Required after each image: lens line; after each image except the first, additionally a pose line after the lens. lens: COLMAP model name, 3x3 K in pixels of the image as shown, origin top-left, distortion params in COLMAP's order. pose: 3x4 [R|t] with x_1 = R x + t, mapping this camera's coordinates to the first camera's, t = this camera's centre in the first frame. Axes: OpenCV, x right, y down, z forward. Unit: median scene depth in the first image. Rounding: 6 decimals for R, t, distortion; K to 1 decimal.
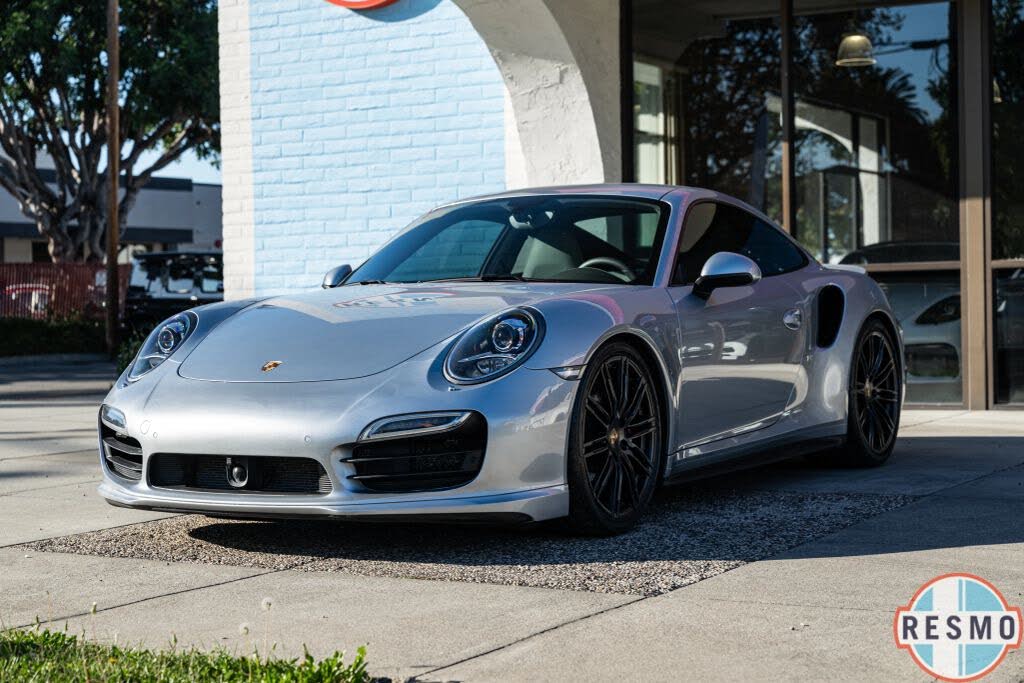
lens RADIAL K [[1898.6, 0, 512.0], [0, 1898.6, 341.5], [0, 0, 1]] dist [0.014554, 0.040308]
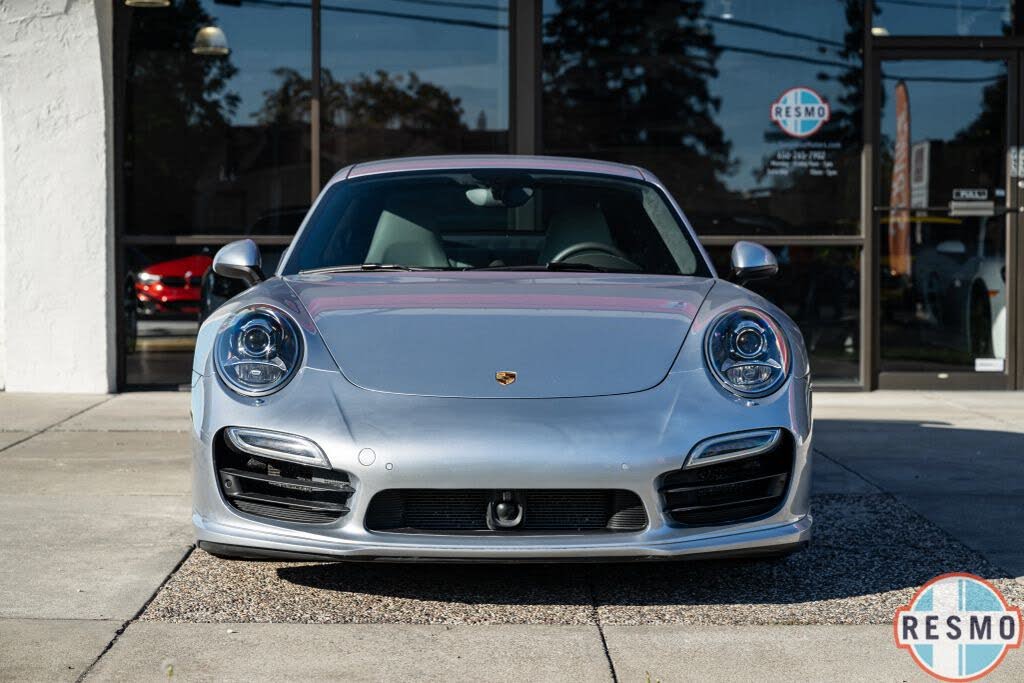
lens RADIAL K [[2015.6, 0, 512.0], [0, 2015.6, 341.5], [0, 0, 1]] dist [0.008838, 0.022793]
pose [[0.852419, -0.002372, 0.522853, -0.440481], [-0.010068, 0.999730, 0.020949, -0.015854], [-0.522762, -0.023122, 0.852165, 0.193705]]
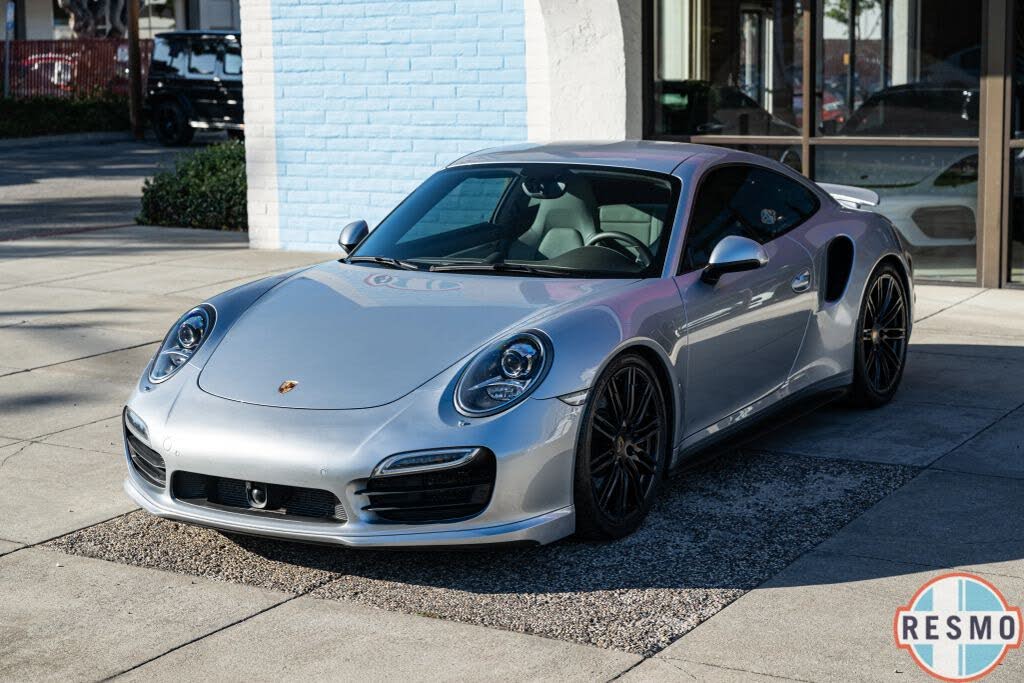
lens RADIAL K [[1898.6, 0, 512.0], [0, 1898.6, 341.5], [0, 0, 1]] dist [0.014554, 0.040308]
pose [[0.999896, 0.002969, -0.014148, 0.007282], [-0.000882, 0.989396, 0.145244, -0.122412], [0.014429, -0.145216, 0.989295, -0.012014]]
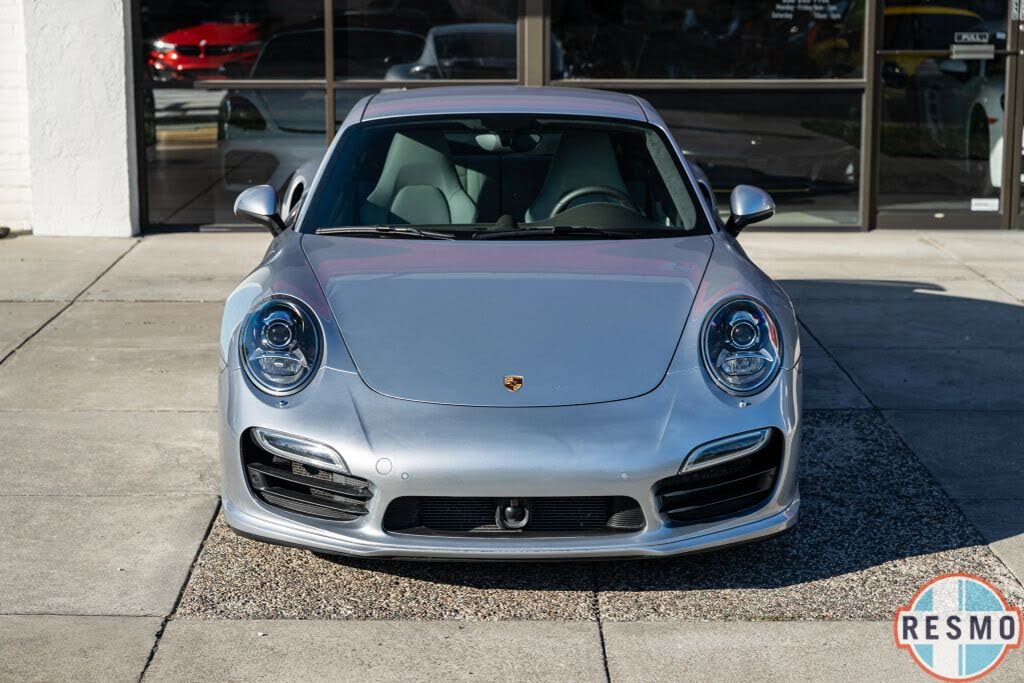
lens RADIAL K [[1980.1, 0, 496.0], [0, 1980.1, 340.1], [0, 0, 1]] dist [0.020076, -0.111357]
pose [[0.859219, -0.078085, 0.505614, -0.450655], [-0.008309, 0.986024, 0.166397, -0.120121], [-0.511541, -0.147172, 0.846562, 0.177083]]
